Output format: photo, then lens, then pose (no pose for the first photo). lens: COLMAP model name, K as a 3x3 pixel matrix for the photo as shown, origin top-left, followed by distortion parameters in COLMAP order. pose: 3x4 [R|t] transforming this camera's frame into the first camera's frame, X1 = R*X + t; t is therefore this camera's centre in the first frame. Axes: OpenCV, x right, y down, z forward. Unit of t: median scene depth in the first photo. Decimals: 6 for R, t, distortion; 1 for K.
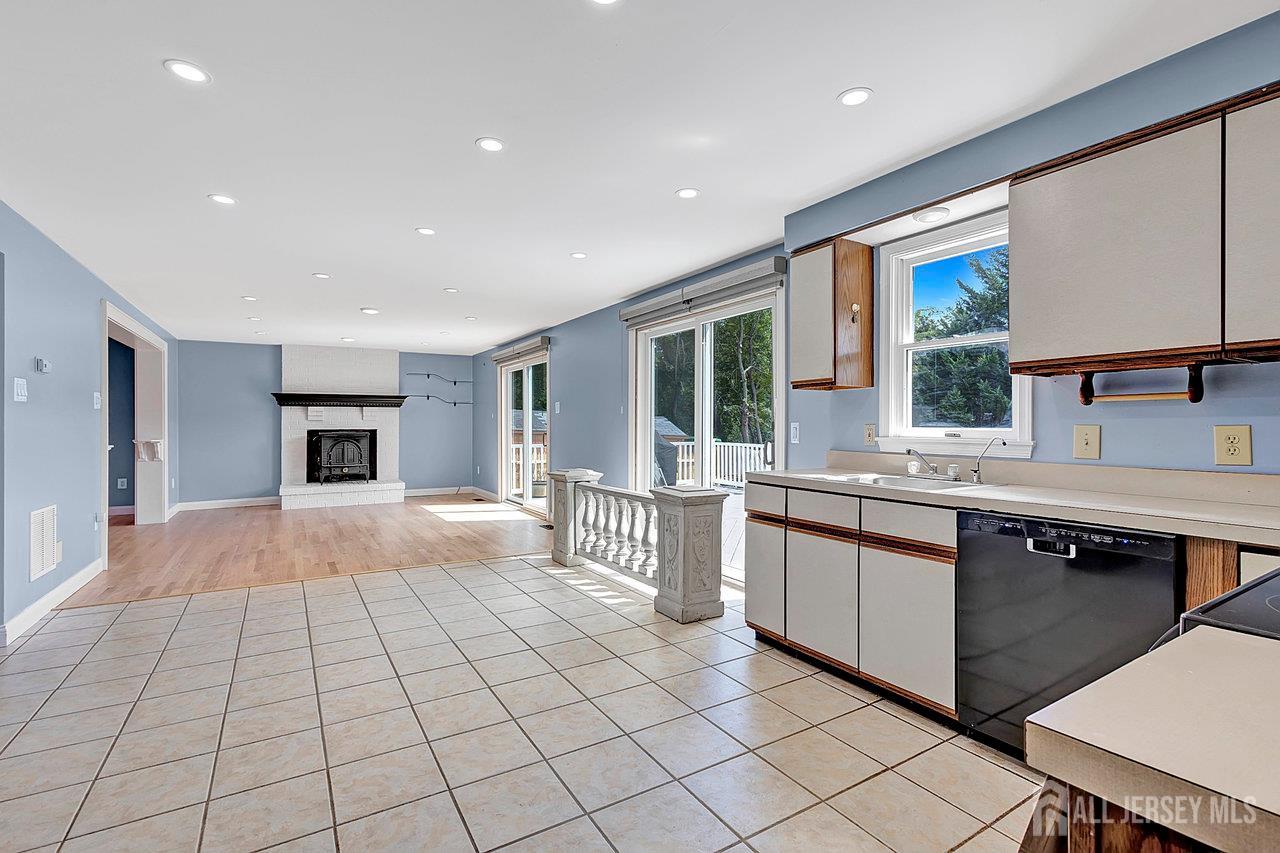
lens RADIAL K [[584.1, 0, 637.2], [0, 584.1, 430.1], [0, 0, 1]] dist [-0.002275, 0.000214]
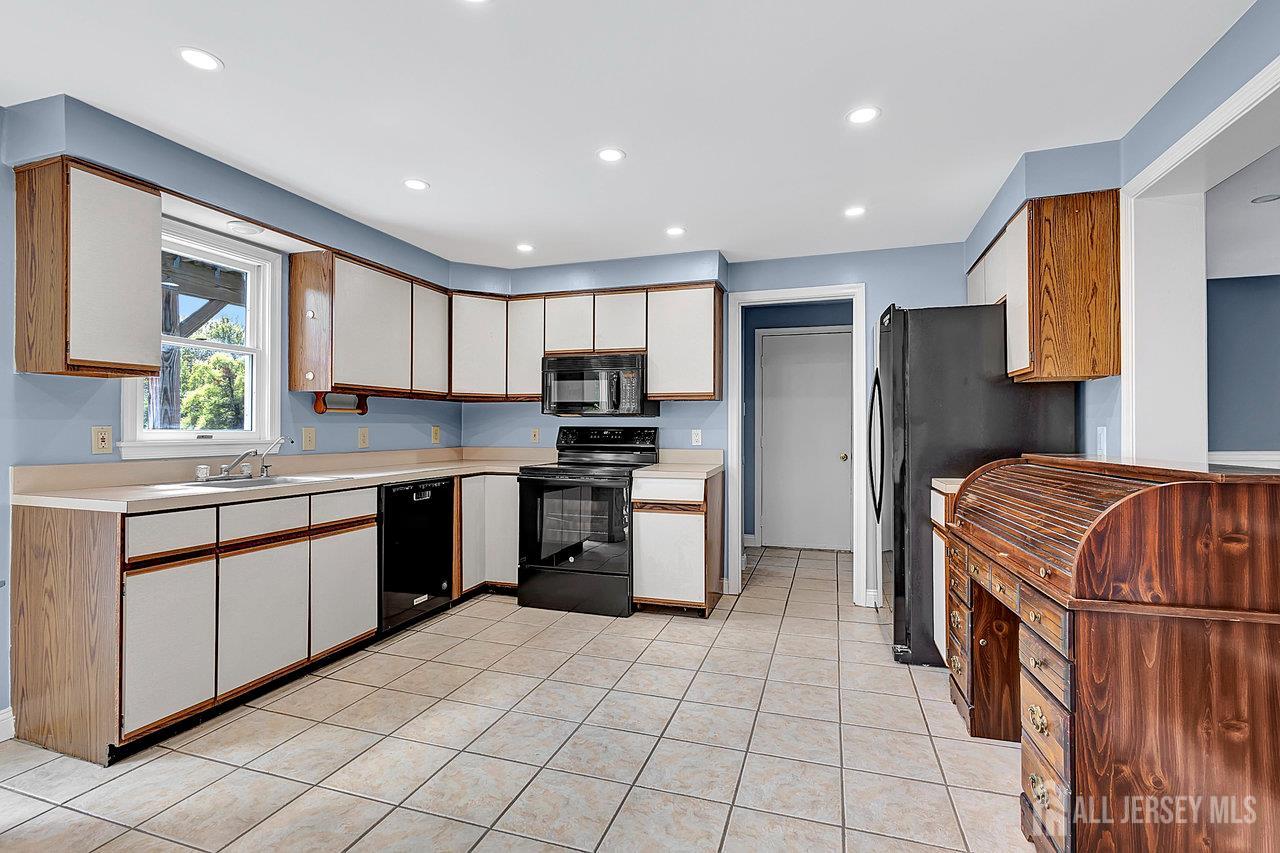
lens RADIAL K [[584.1, 0, 650.6], [0, 584.1, 424.9], [0, 0, 1]] dist [-0.002275, 0.000214]
pose [[-0.660613, -0.001410, 0.750725, -0.885486], [0.000844, 0.999996, 0.002621, -0.016380], [-0.750726, 0.002365, -0.660609, 1.317023]]
